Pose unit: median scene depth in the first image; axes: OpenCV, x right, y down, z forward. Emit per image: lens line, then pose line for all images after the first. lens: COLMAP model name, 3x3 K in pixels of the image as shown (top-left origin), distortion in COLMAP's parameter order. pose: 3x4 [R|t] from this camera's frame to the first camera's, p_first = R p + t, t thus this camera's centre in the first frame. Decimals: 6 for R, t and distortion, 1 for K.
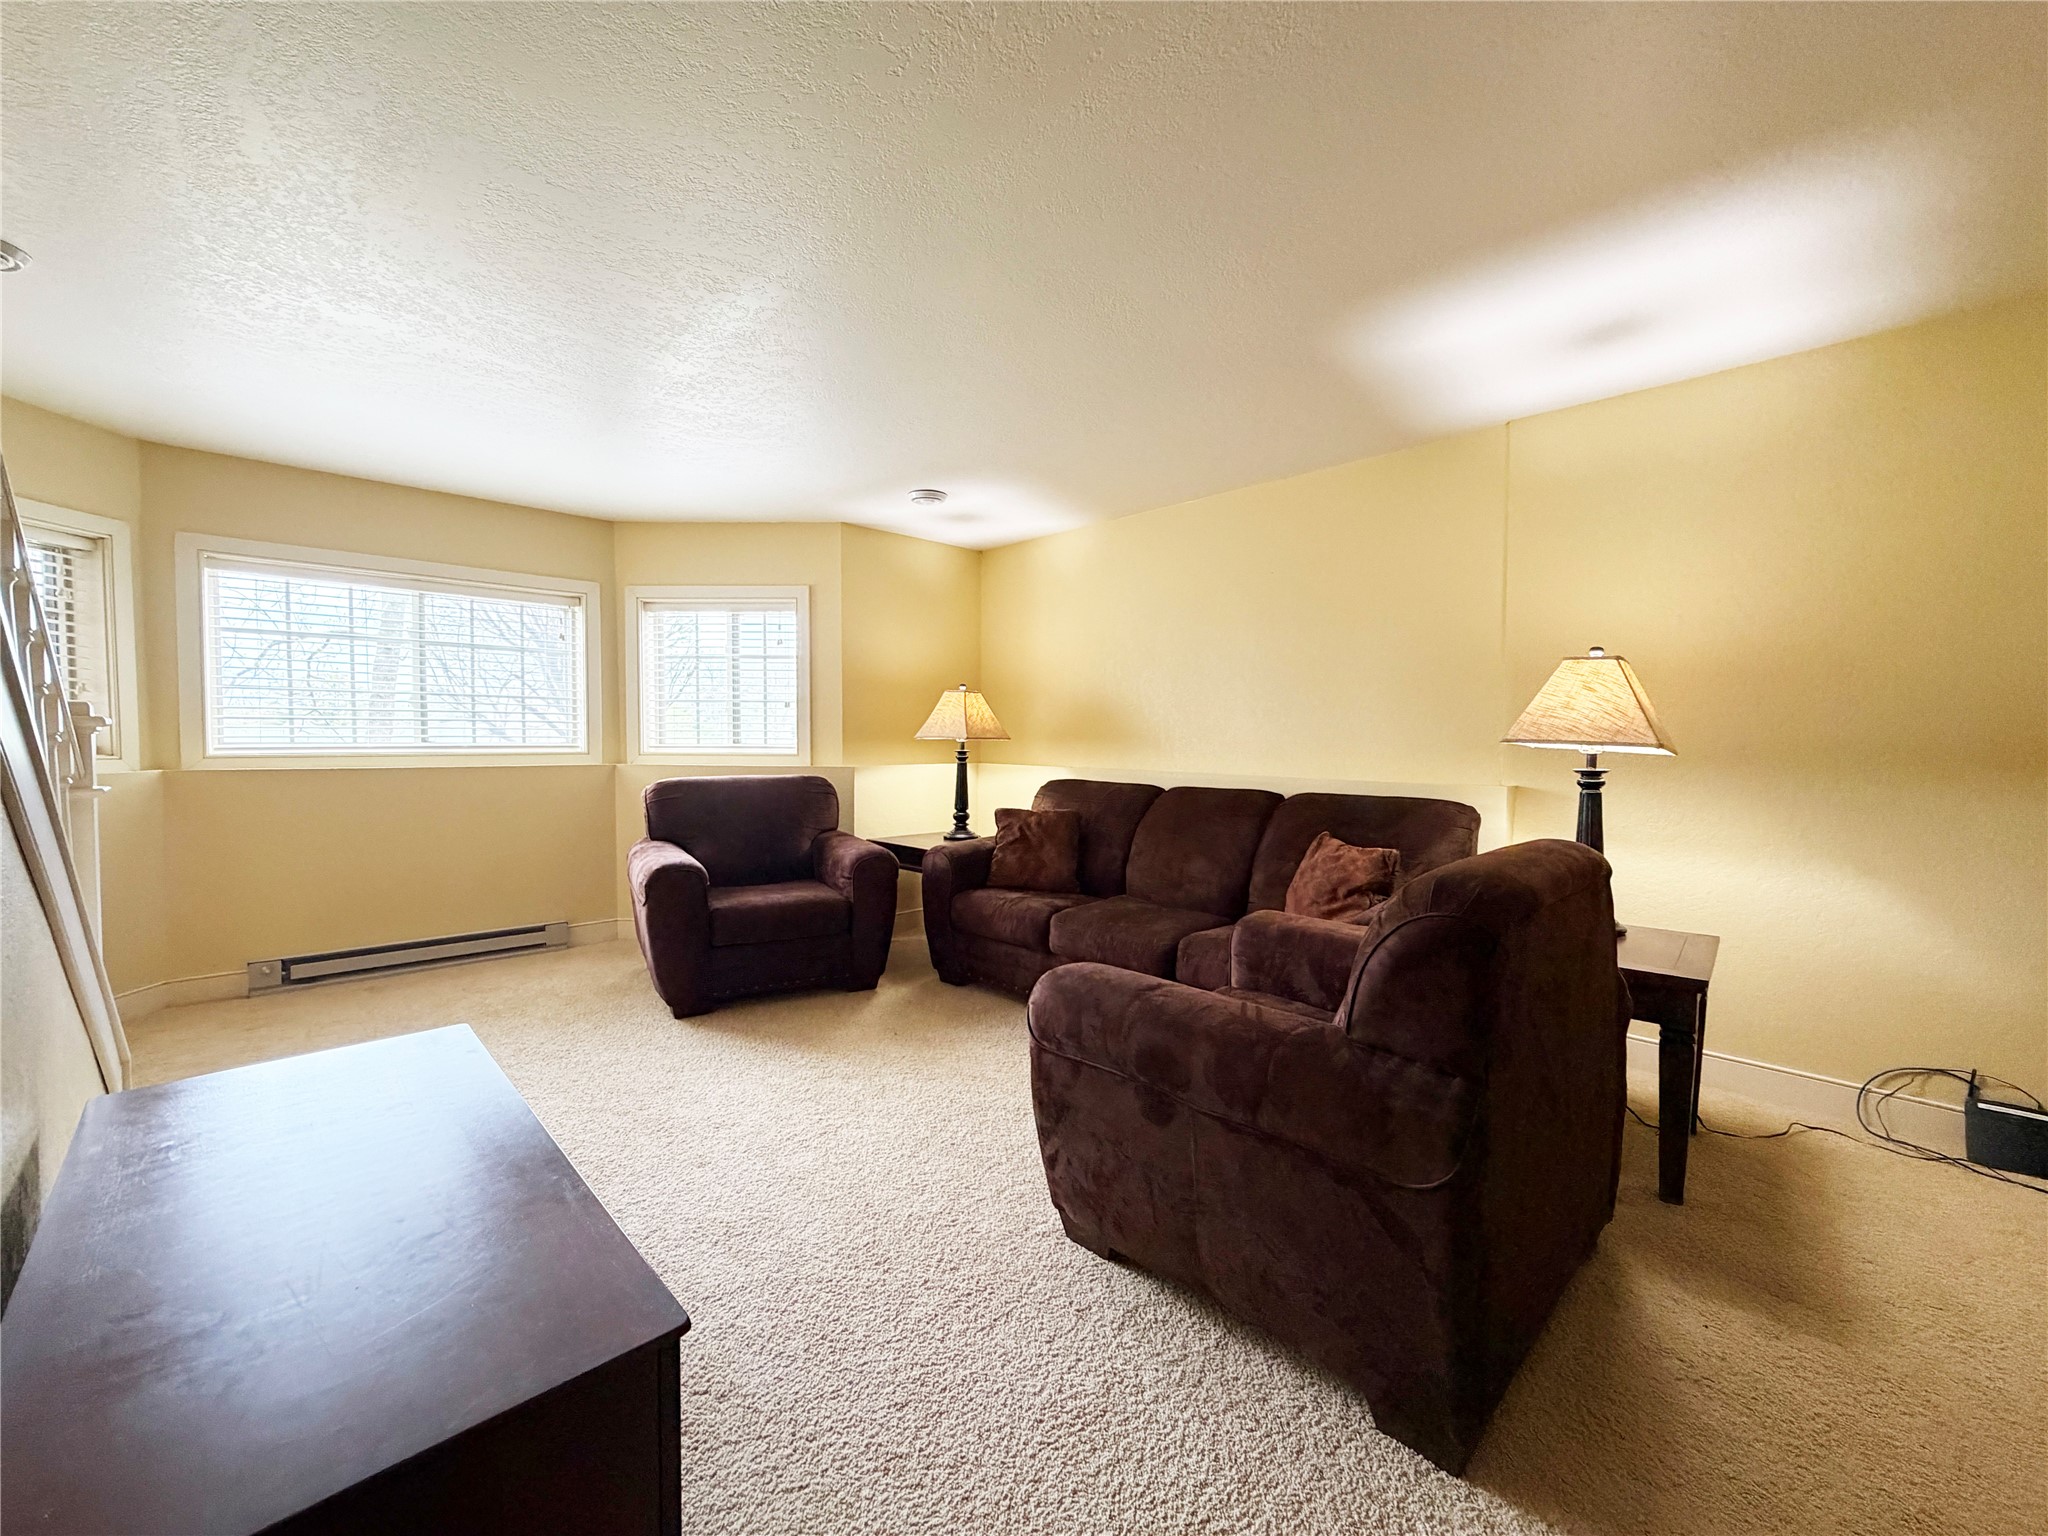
lens RADIAL K [[811.8, 0, 1024.0], [0, 811.8, 768.0], [0, 0, 1]] dist [-0.001454, -0.000286]
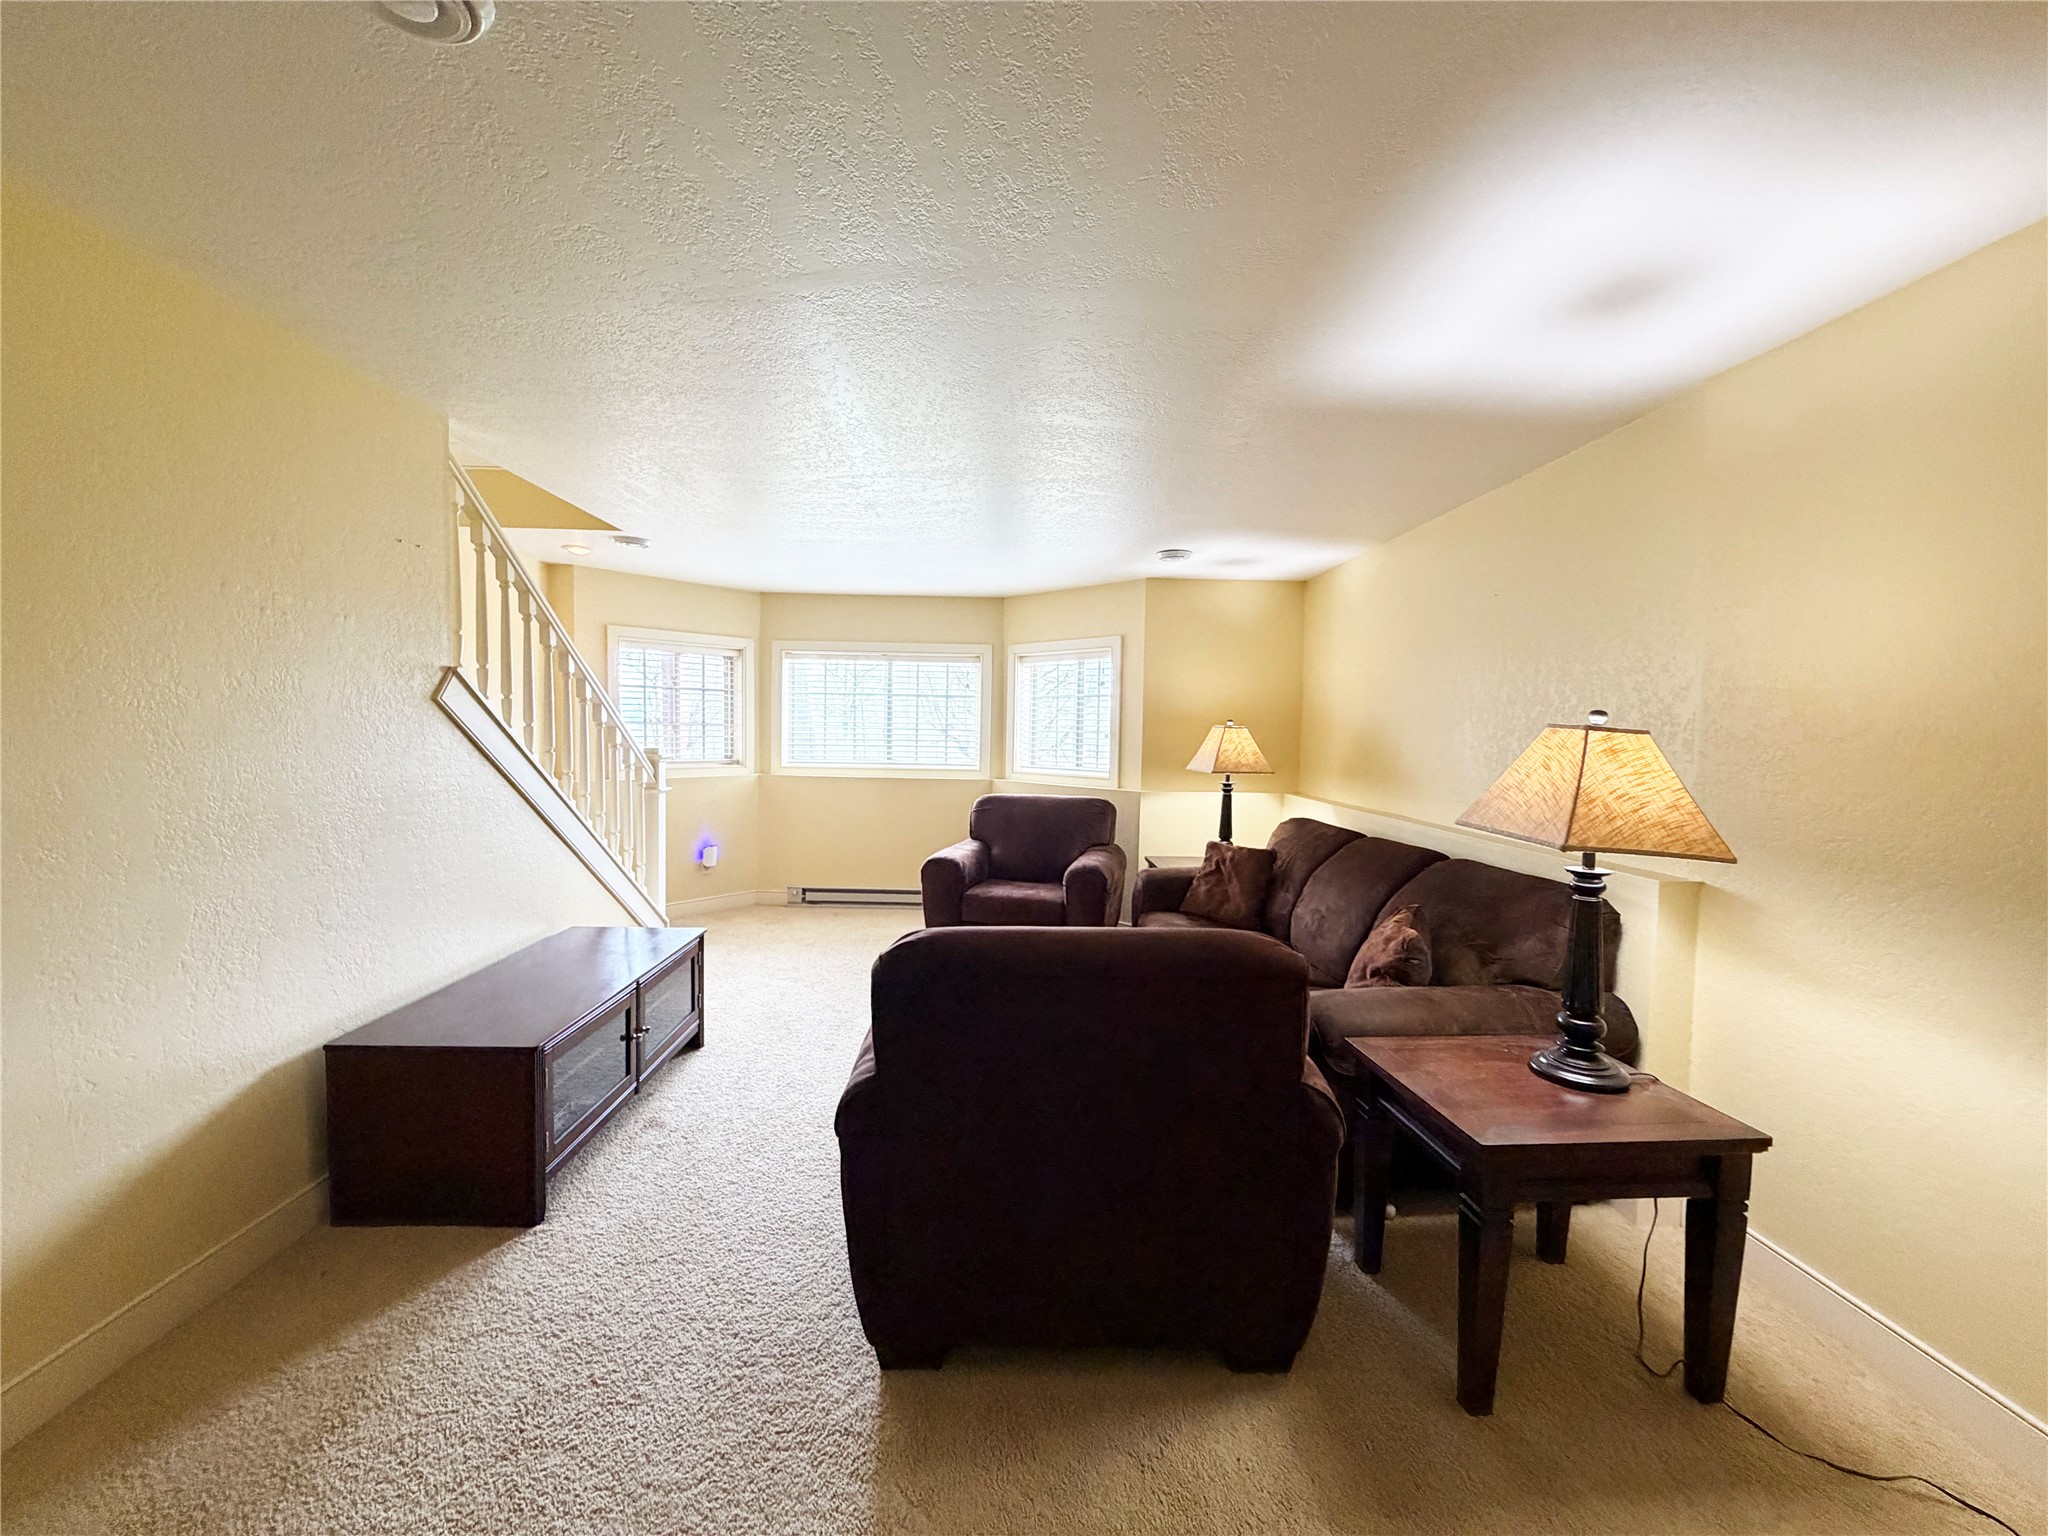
lens RADIAL K [[815.0, 0, 1021.1], [0, 815.0, 773.4], [0, 0, 1]] dist [-0.000904, -0.000238]
pose [[0.737489, 0.043651, -0.673947, 0.476437], [-0.039516, 0.998988, 0.021462, -0.049292], [0.674202, 0.010804, 0.738468, 0.036940]]
